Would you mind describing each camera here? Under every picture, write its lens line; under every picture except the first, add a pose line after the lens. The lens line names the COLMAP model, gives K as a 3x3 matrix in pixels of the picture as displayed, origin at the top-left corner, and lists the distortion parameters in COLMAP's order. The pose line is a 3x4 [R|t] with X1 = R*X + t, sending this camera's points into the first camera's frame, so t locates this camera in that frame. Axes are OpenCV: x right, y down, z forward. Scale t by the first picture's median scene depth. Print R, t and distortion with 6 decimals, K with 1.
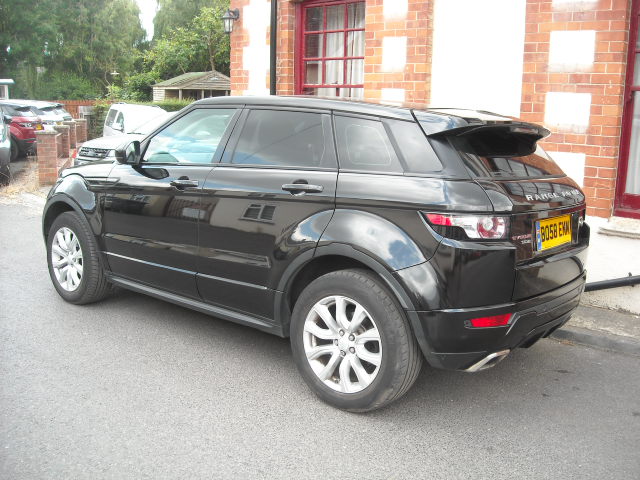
lens RADIAL K [[663.6, 0, 320.0], [0, 663.6, 240.0], [0, 0, 1]] dist [-0.144132, 0.033496]
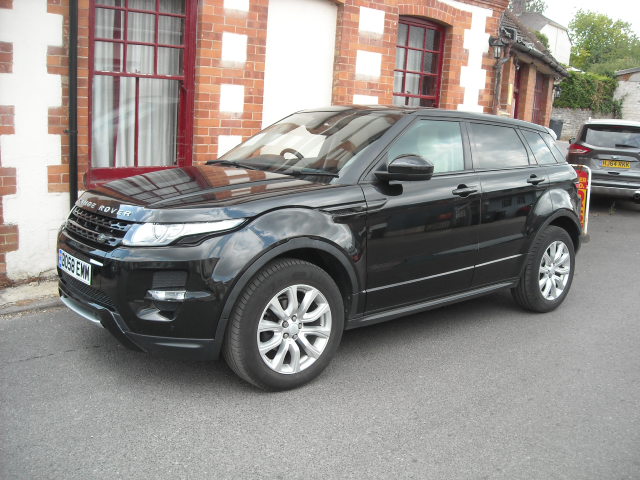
lens RADIAL K [[663.6, 0, 320.0], [0, 663.6, 240.0], [0, 0, 1]] dist [-0.144132, 0.033496]
pose [[0.163319, -0.205659, 0.964900, -0.922962], [0.144863, 0.972429, 0.182745, -0.167865], [-0.975880, 0.109933, 0.188609, 0.727809]]
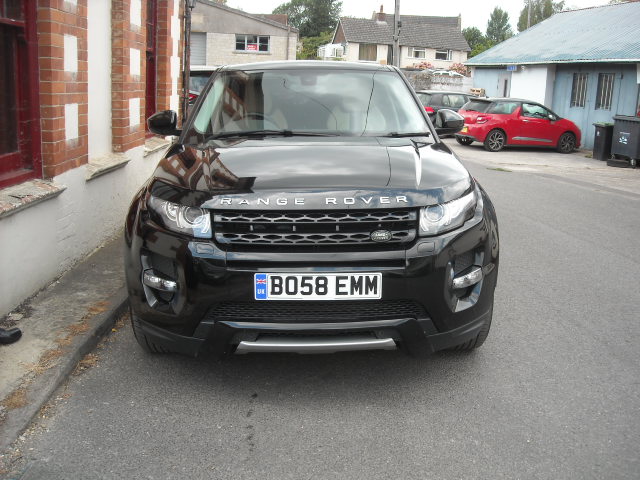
lens RADIAL K [[663.6, 0, 320.0], [0, 663.6, 240.0], [0, 0, 1]] dist [-0.144132, 0.033496]
pose [[-0.695901, -0.210828, 0.686493, -0.670031], [0.089935, 0.922825, 0.374575, -0.271802], [-0.712484, 0.322407, -0.623234, 1.379091]]
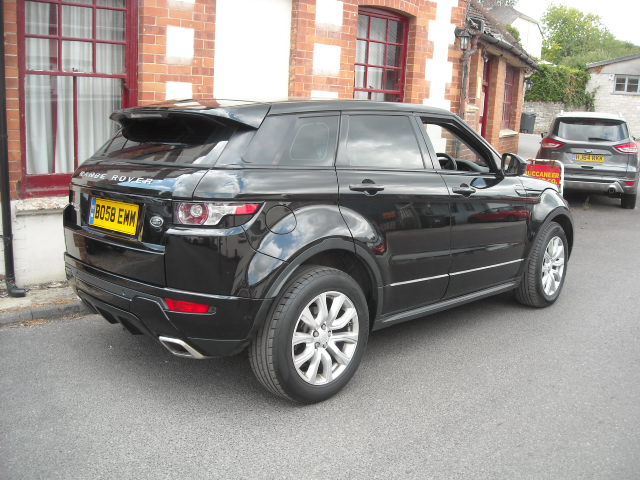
lens RADIAL K [[663.6, 0, 320.0], [0, 663.6, 240.0], [0, 0, 1]] dist [-0.144132, 0.033496]
pose [[0.125684, -0.212484, 0.969048, -0.849847], [0.159699, 0.968388, 0.191627, -0.163095], [-0.979132, 0.130671, 0.155644, 0.708519]]
